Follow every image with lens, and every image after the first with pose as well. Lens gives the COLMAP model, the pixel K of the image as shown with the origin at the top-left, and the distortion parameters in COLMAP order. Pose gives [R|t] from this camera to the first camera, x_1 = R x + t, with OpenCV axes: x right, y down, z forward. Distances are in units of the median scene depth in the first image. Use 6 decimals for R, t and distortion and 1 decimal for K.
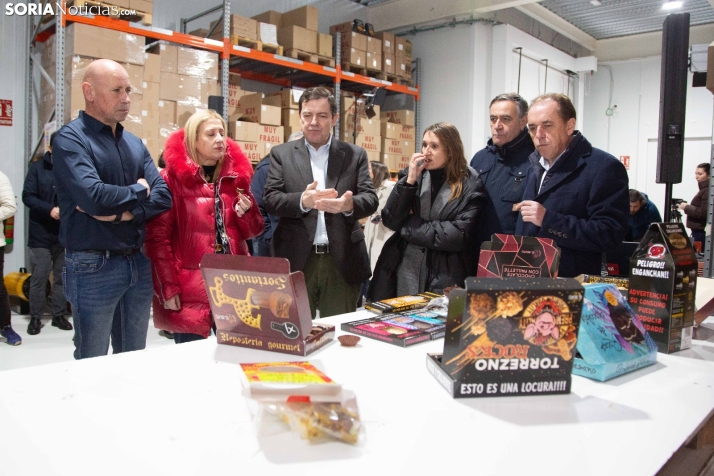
lens RADIAL K [[543.5, 0, 355.8], [0, 543.5, 239.5], [0, 0, 1]] dist [-0.092758, 0.022230]
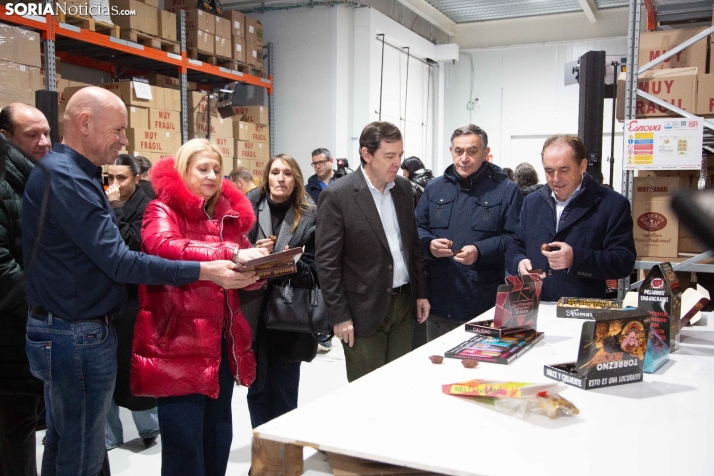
lens RADIAL K [[726.9, 0, 357.1], [0, 726.9, 240.7], [0, 0, 1]] dist [0.074605, 0.000000]
pose [[0.937448, -0.044223, 0.345305, -0.186664], [0.046425, 0.998920, 0.001897, -0.028550], [-0.345016, 0.014253, 0.938488, -0.128107]]
